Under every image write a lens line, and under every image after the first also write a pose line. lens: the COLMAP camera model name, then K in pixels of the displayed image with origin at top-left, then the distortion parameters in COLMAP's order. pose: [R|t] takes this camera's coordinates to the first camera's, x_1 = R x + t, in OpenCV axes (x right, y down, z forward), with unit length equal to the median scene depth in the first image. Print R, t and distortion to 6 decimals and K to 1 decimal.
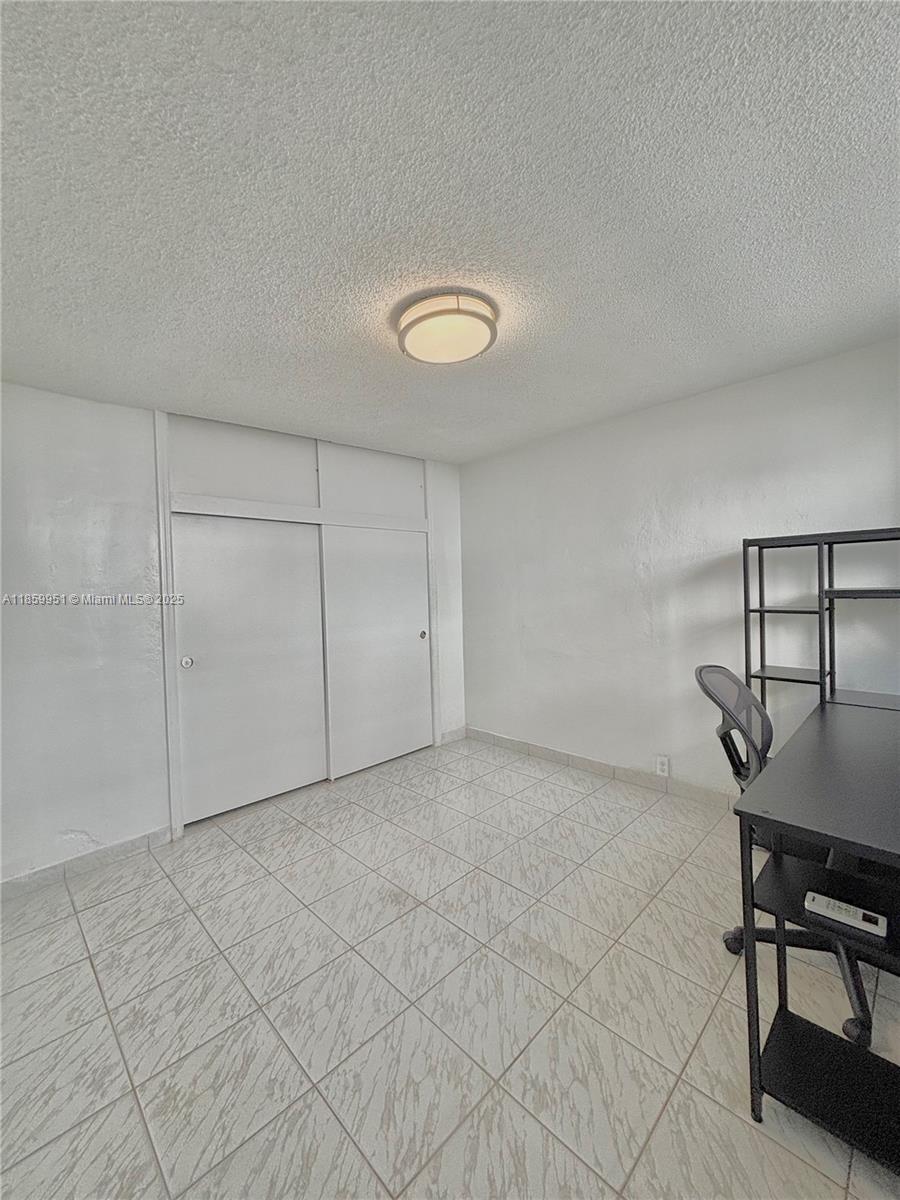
lens RADIAL K [[486.5, 0, 449.9], [0, 486.5, 599.1], [0, 0, 1]] dist [-0.001767, 0.000691]
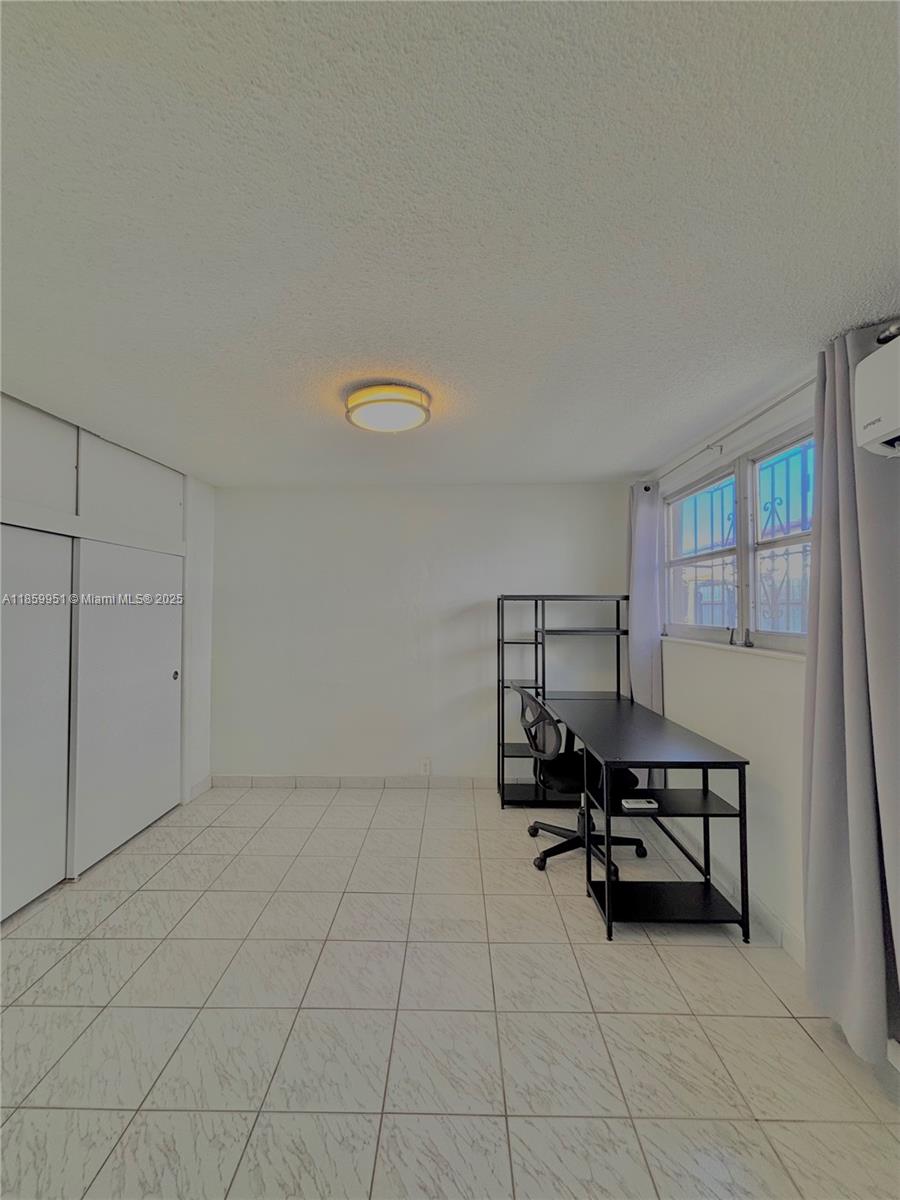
lens RADIAL K [[486.5, 0, 448.7], [0, 486.5, 590.2], [0, 0, 1]] dist [-0.001767, 0.000691]
pose [[0.702194, 0.063097, 0.709184, -0.394891], [-0.002805, 0.996303, -0.085864, -0.003481], [-0.711980, 0.058304, 0.699775, 0.048367]]
